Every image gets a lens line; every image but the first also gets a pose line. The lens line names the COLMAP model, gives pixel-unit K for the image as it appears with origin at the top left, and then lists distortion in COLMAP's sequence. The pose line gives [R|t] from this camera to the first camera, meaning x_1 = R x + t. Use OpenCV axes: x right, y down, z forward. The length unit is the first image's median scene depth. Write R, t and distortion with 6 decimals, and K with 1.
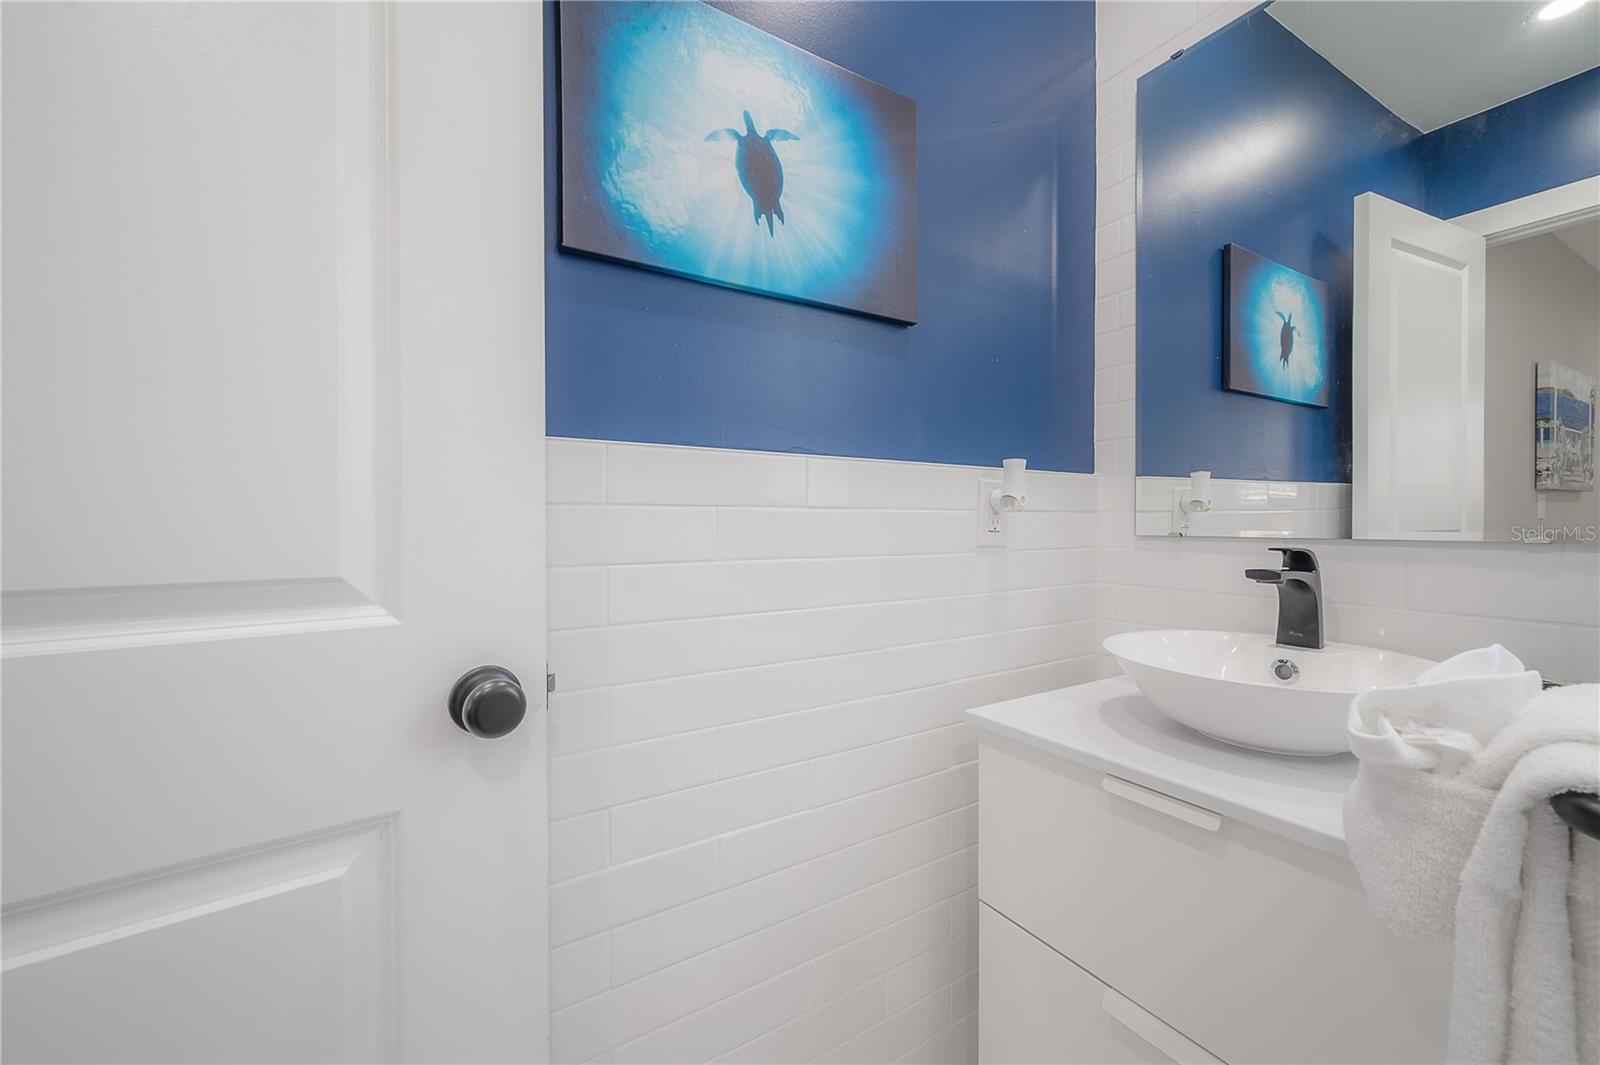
lens RADIAL K [[629.8, 0, 800.0], [0, 629.8, 532.5], [0, 0, 1]] dist [-0.002310, -0.000090]
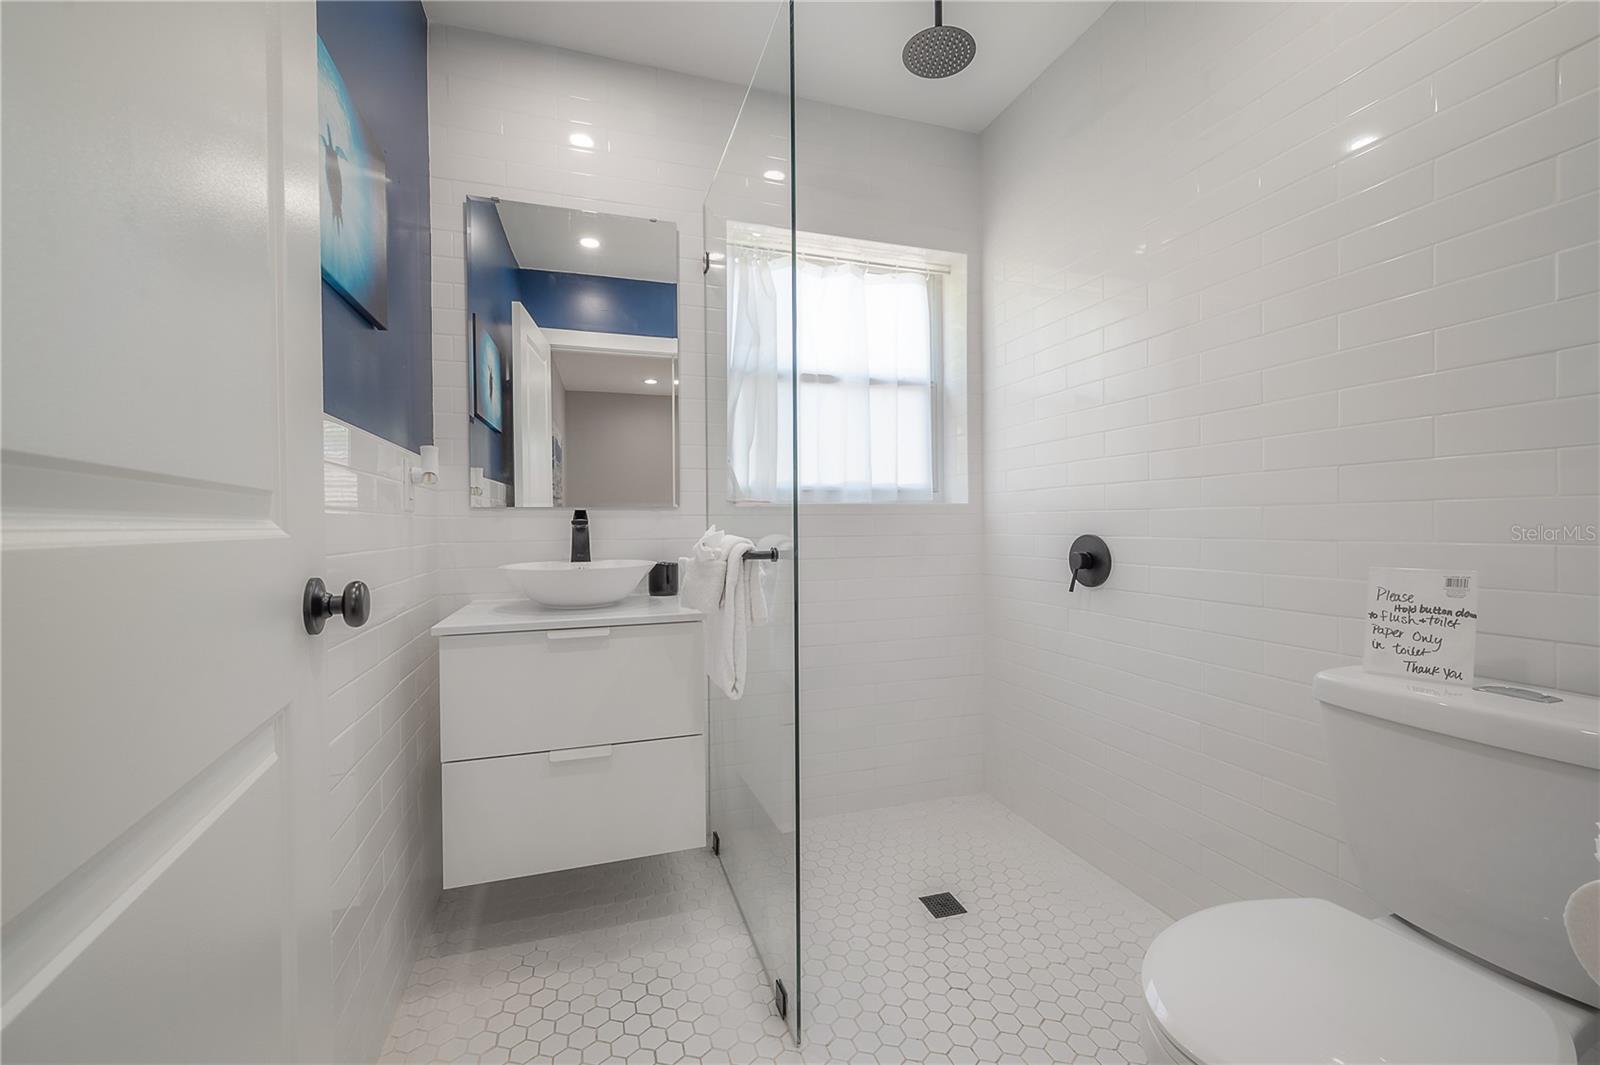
lens RADIAL K [[629.8, 0, 800.0], [0, 629.8, 532.5], [0, 0, 1]] dist [-0.002310, -0.000090]
pose [[0.224942, -0.014753, 0.974260, -1.384746], [0.027775, 0.999576, 0.008723, 0.138925], [-0.973976, 0.025097, 0.225257, -0.134827]]
